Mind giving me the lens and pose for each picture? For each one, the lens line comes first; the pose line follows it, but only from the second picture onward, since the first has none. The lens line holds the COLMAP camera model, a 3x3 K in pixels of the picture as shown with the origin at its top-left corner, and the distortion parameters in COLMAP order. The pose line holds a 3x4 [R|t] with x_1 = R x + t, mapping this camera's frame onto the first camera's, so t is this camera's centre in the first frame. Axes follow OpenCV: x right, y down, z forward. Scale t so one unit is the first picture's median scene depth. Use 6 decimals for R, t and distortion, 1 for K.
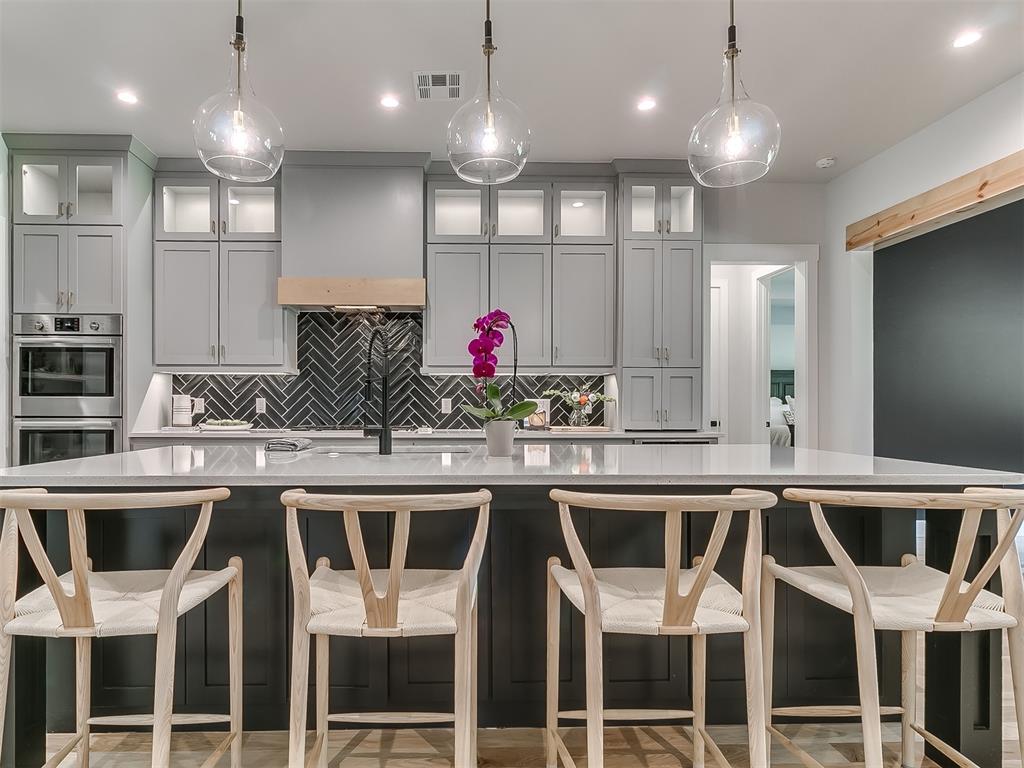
lens RADIAL K [[545.3, 0, 480.8], [0, 545.3, 388.8], [0, 0, 1]] dist [-0.000701, 0.000251]
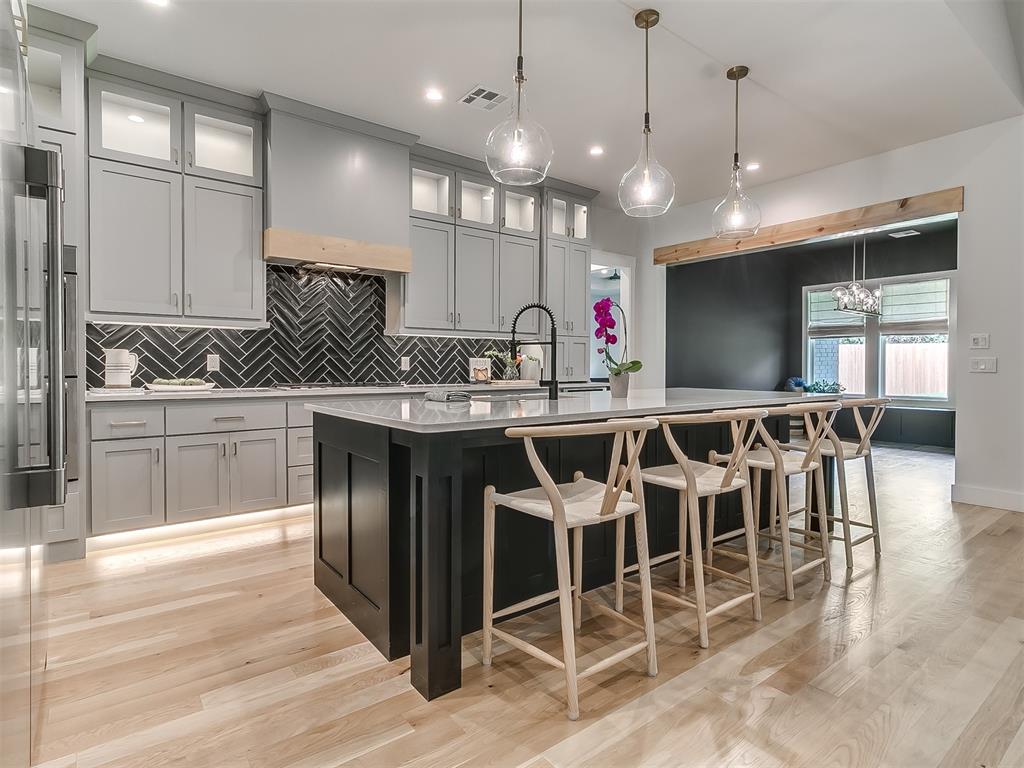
lens RADIAL K [[535.9, 0, 513.3], [0, 535.9, 364.2], [0, 0, 1]] dist [0.003514, 0.000261]
pose [[0.812378, 0.002557, 0.583126, -0.534397], [-0.022578, 0.999378, 0.027072, -0.001965], [-0.582694, -0.035159, 0.811931, -0.010426]]
